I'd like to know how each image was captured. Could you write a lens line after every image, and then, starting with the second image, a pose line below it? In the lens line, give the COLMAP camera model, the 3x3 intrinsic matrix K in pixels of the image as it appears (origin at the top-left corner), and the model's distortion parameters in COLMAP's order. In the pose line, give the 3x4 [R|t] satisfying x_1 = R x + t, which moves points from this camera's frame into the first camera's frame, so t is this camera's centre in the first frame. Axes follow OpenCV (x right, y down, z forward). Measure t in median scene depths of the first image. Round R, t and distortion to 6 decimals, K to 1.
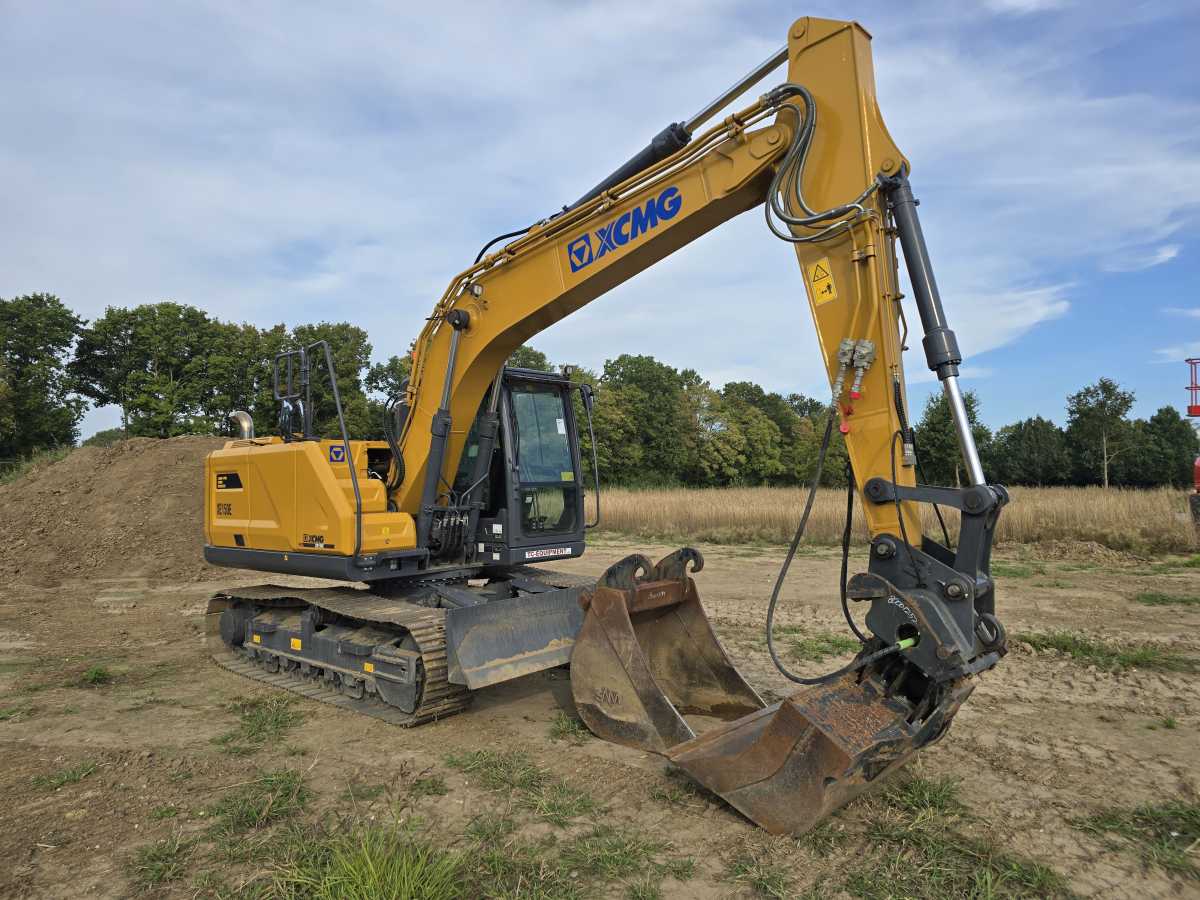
lens RADIAL K [[791.0, 0, 601.3], [0, 791.0, 423.4], [0, 0, 1]] dist [0.055951, -0.056662]
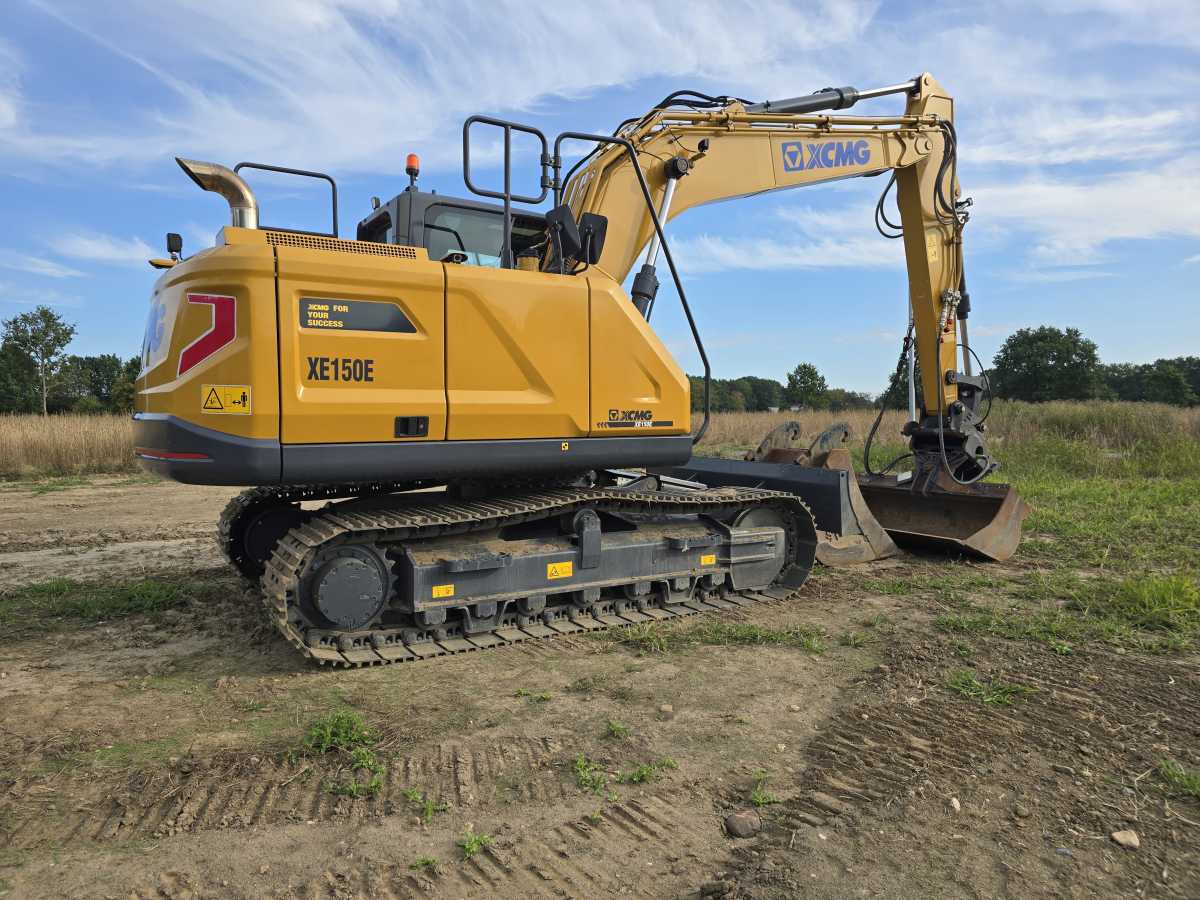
lens RADIAL K [[804.5, 0, 603.0], [0, 804.5, 445.9], [0, 0, 1]] dist [0.058120, -0.045174]
pose [[0.279729, -0.023070, 0.959802, -1.115986], [-0.073081, 0.996299, 0.045247, 0.145646], [-0.957293, -0.082800, 0.277008, 0.842614]]
